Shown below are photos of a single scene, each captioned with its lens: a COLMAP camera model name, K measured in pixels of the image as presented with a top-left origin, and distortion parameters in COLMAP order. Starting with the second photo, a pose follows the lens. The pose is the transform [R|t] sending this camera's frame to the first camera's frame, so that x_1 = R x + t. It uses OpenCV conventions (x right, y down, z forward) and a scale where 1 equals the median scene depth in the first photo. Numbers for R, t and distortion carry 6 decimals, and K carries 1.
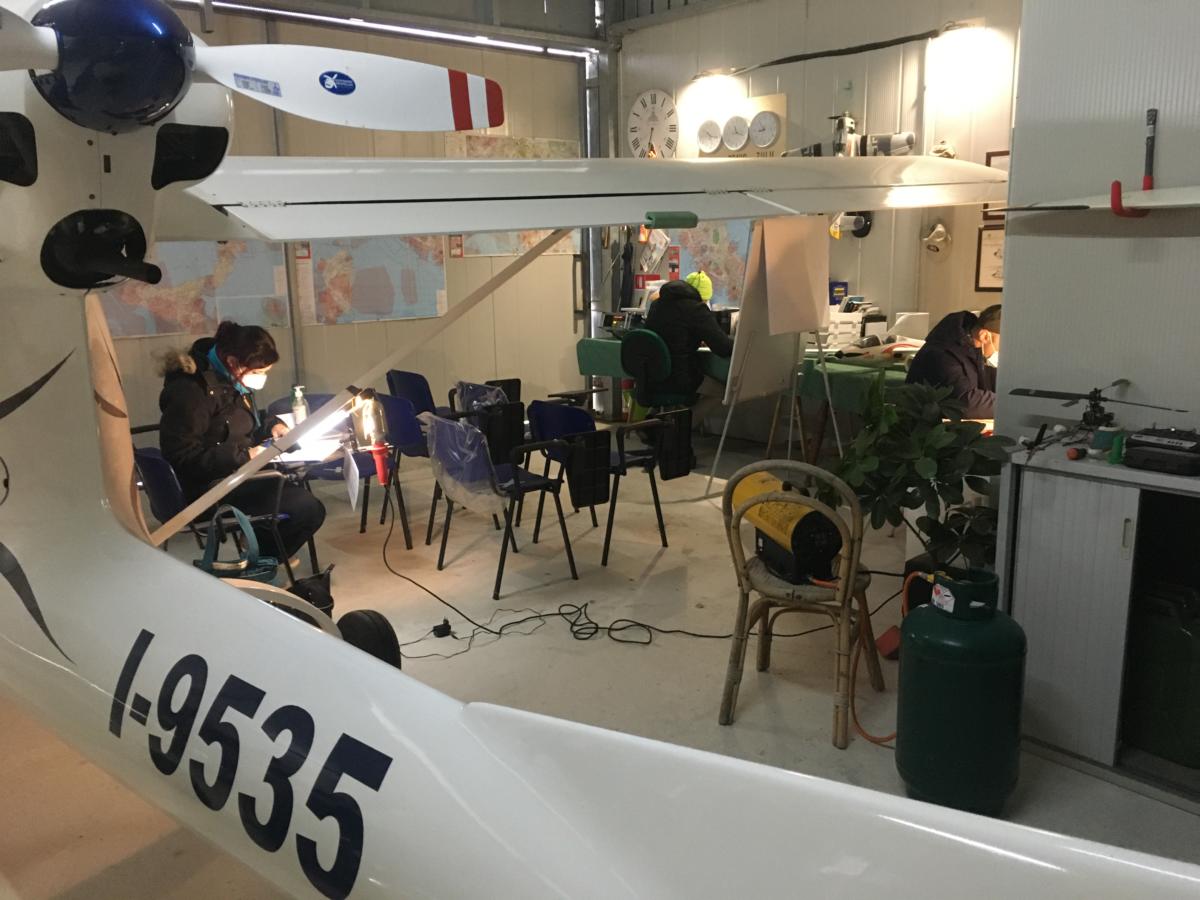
lens RADIAL K [[1021.0, 0, 596.9], [0, 1021.0, 453.4], [0, 0, 1]] dist [0.081867, -0.109835]
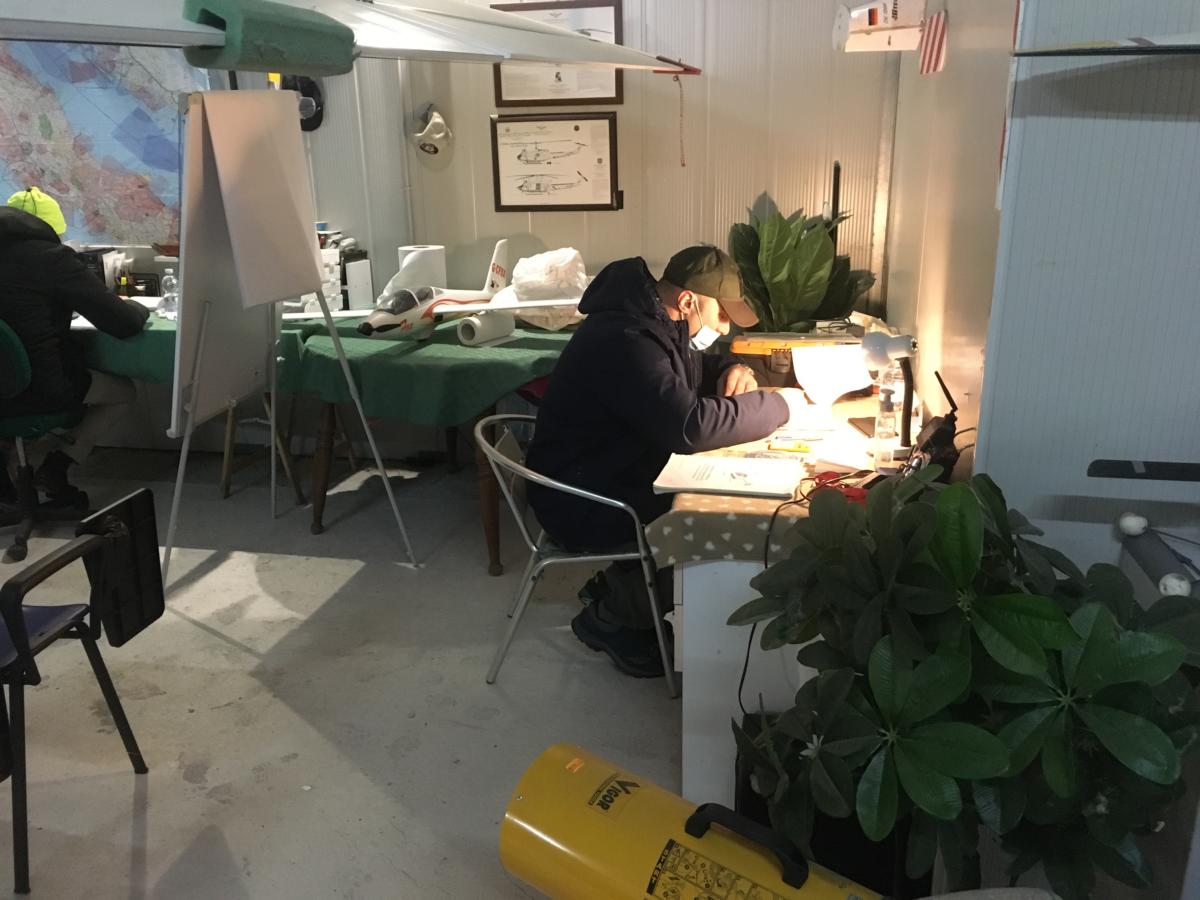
lens RADIAL K [[1021.0, 0, 596.9], [0, 1021.0, 453.4], [0, 0, 1]] dist [0.081867, -0.109835]
pose [[0.797317, -0.179338, 0.576302, -0.014383], [0.125790, 0.983244, 0.131942, -0.078386], [-0.590308, -0.032707, 0.806515, 0.387351]]
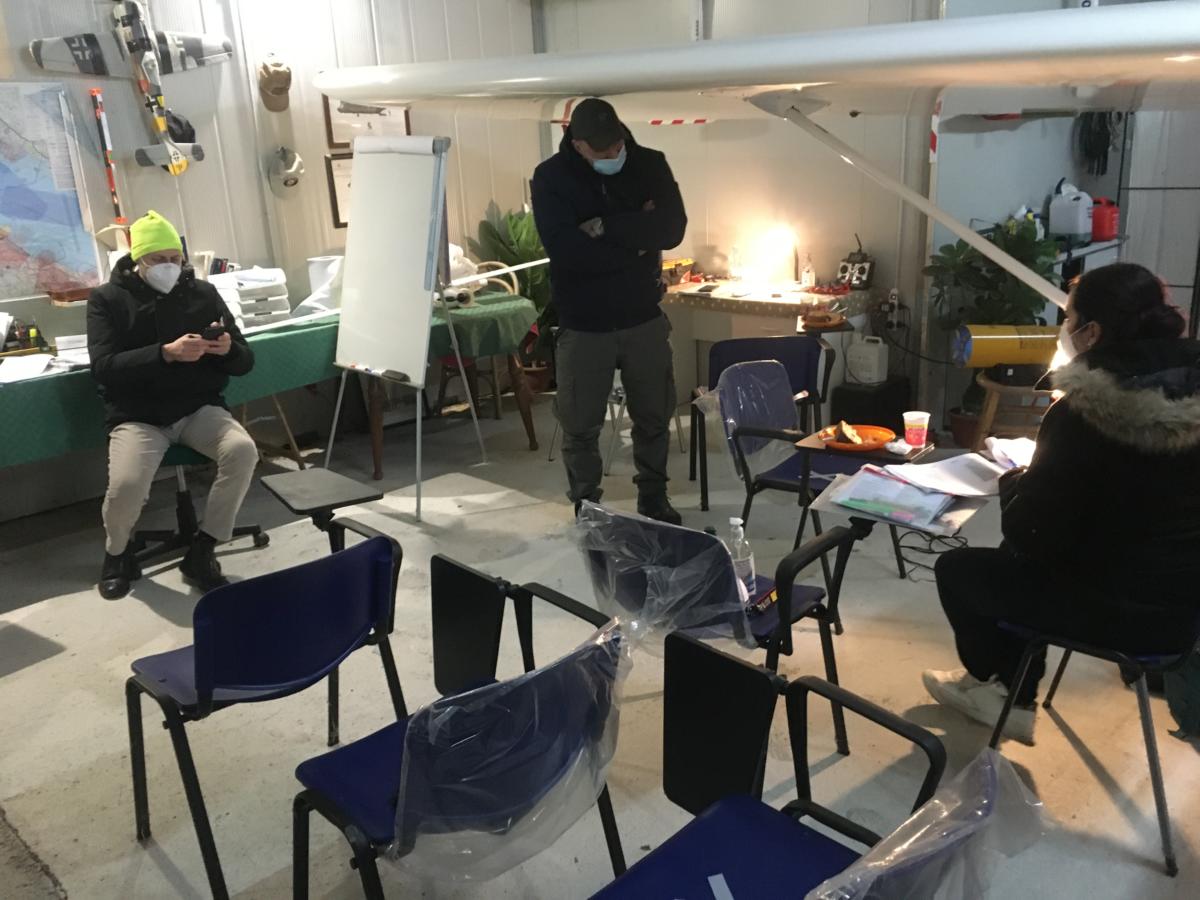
lens RADIAL K [[1021.0, 0, 596.9], [0, 1021.0, 453.4], [0, 0, 1]] dist [0.081867, -0.109835]
pose [[-0.071445, -0.276116, 0.958465, -0.585837], [0.249708, 0.925370, 0.285195, -0.175605], [-0.965682, 0.259712, 0.002835, 0.830835]]
